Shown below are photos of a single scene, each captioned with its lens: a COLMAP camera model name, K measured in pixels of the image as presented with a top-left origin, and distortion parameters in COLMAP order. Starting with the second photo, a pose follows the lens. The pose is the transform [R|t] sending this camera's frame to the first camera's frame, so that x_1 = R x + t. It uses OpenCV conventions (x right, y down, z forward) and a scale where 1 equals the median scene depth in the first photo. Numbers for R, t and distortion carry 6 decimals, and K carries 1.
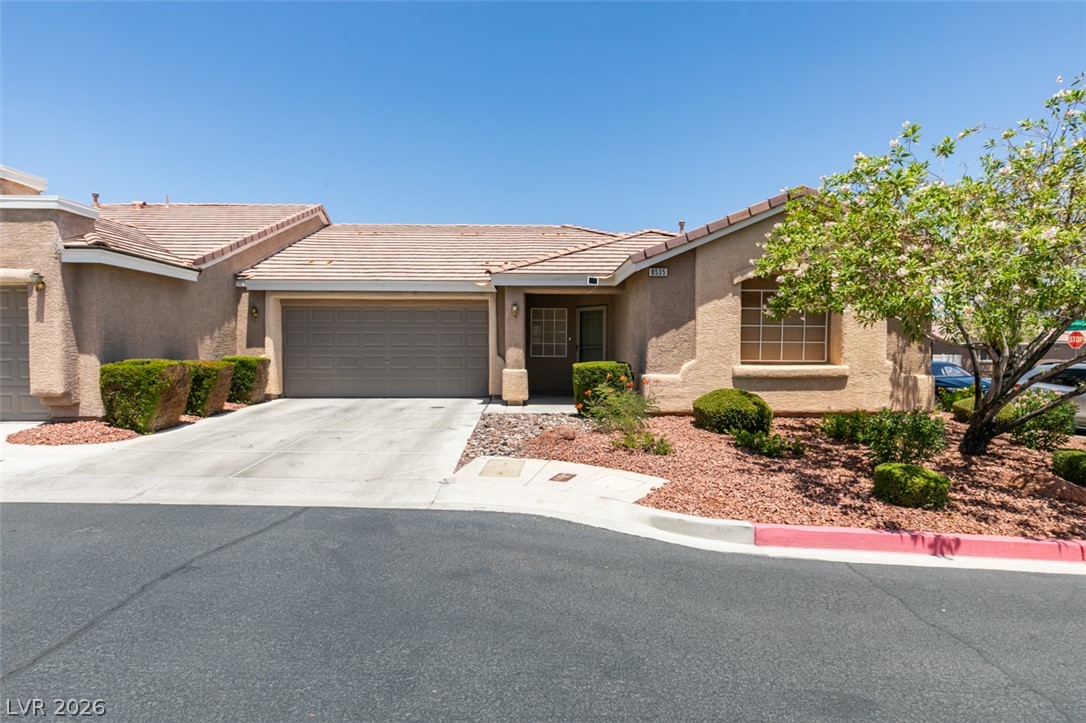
lens RADIAL K [[561.9, 0, 544.4], [0, 561.9, 366.4], [0, 0, 1]] dist [-0.003487, 0.000079]
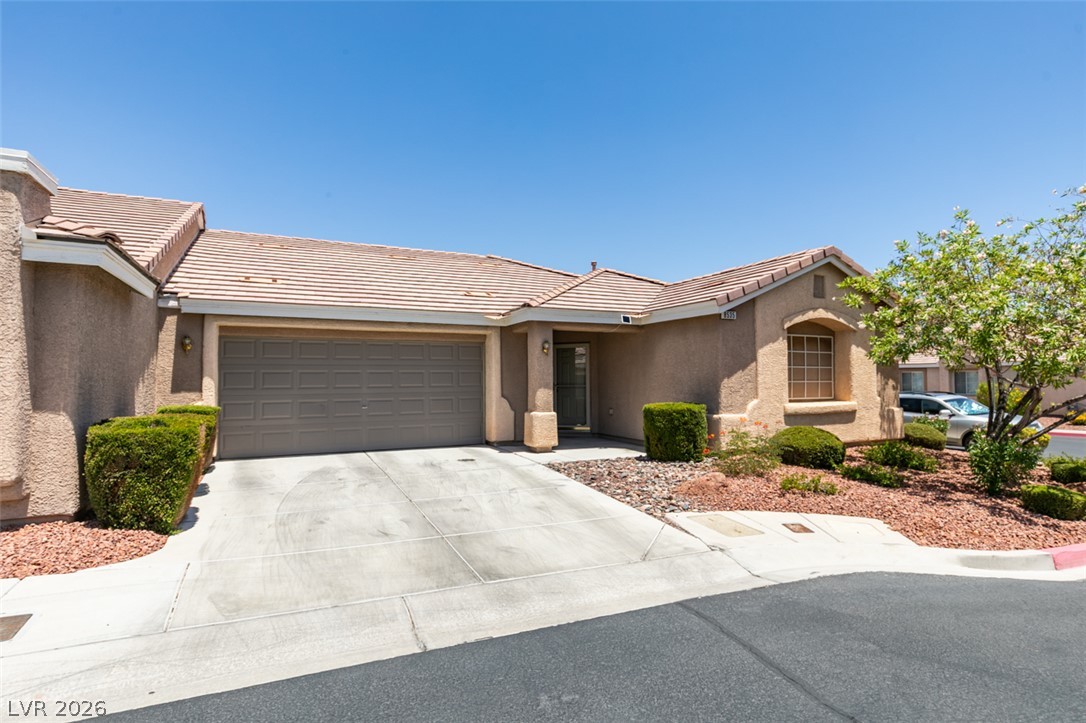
lens RADIAL K [[569.8, 0, 544.9], [0, 569.8, 364.7], [0, 0, 1]] dist [-0.002483, 0.001832]
pose [[0.908247, 0.004628, 0.418410, -0.538730], [0.020240, 0.998282, -0.054978, -0.025774], [-0.417945, 0.058402, 0.906593, 0.194764]]
